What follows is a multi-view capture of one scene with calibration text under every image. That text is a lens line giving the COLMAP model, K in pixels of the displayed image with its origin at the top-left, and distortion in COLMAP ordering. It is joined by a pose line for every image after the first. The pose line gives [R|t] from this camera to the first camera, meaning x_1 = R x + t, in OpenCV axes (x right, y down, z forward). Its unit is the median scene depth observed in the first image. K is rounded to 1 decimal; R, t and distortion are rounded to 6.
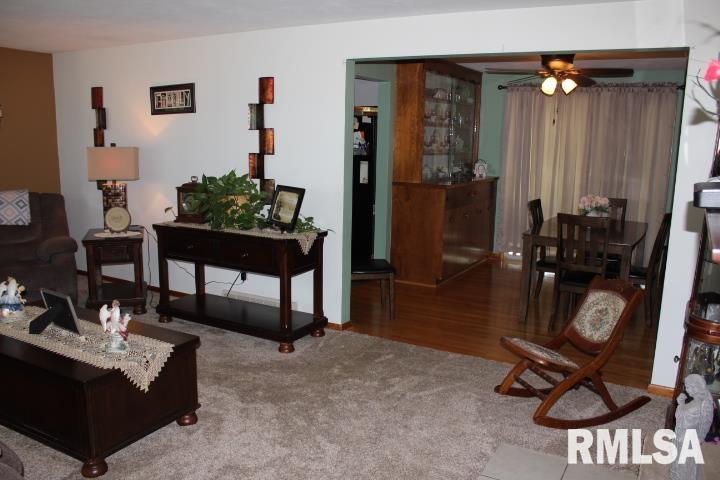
lens RADIAL K [[602.5, 0, 362.1], [0, 602.5, 239.3], [0, 0, 1]] dist [-0.071011, 0.007113]
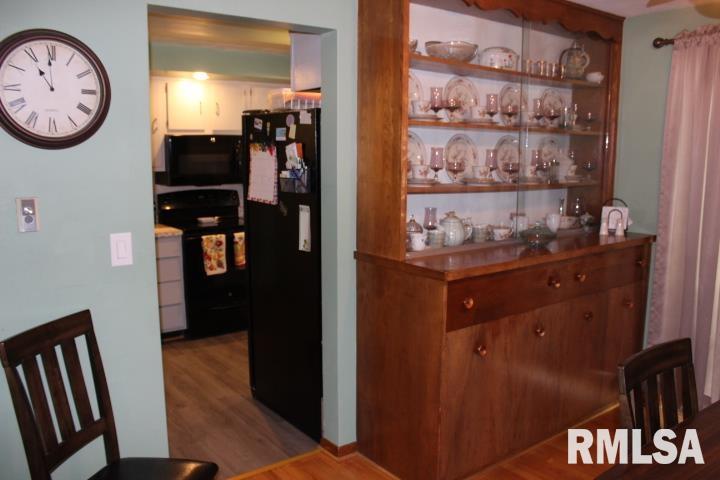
lens RADIAL K [[602.5, 0, 357.2], [0, 602.5, 243.6], [0, 0, 1]] dist [-0.071011, 0.007113]
pose [[0.923445, 0.036030, -0.382035, 0.191562], [-0.047856, 0.998623, -0.021494, -0.077896], [0.380734, 0.038131, 0.923898, 0.490570]]
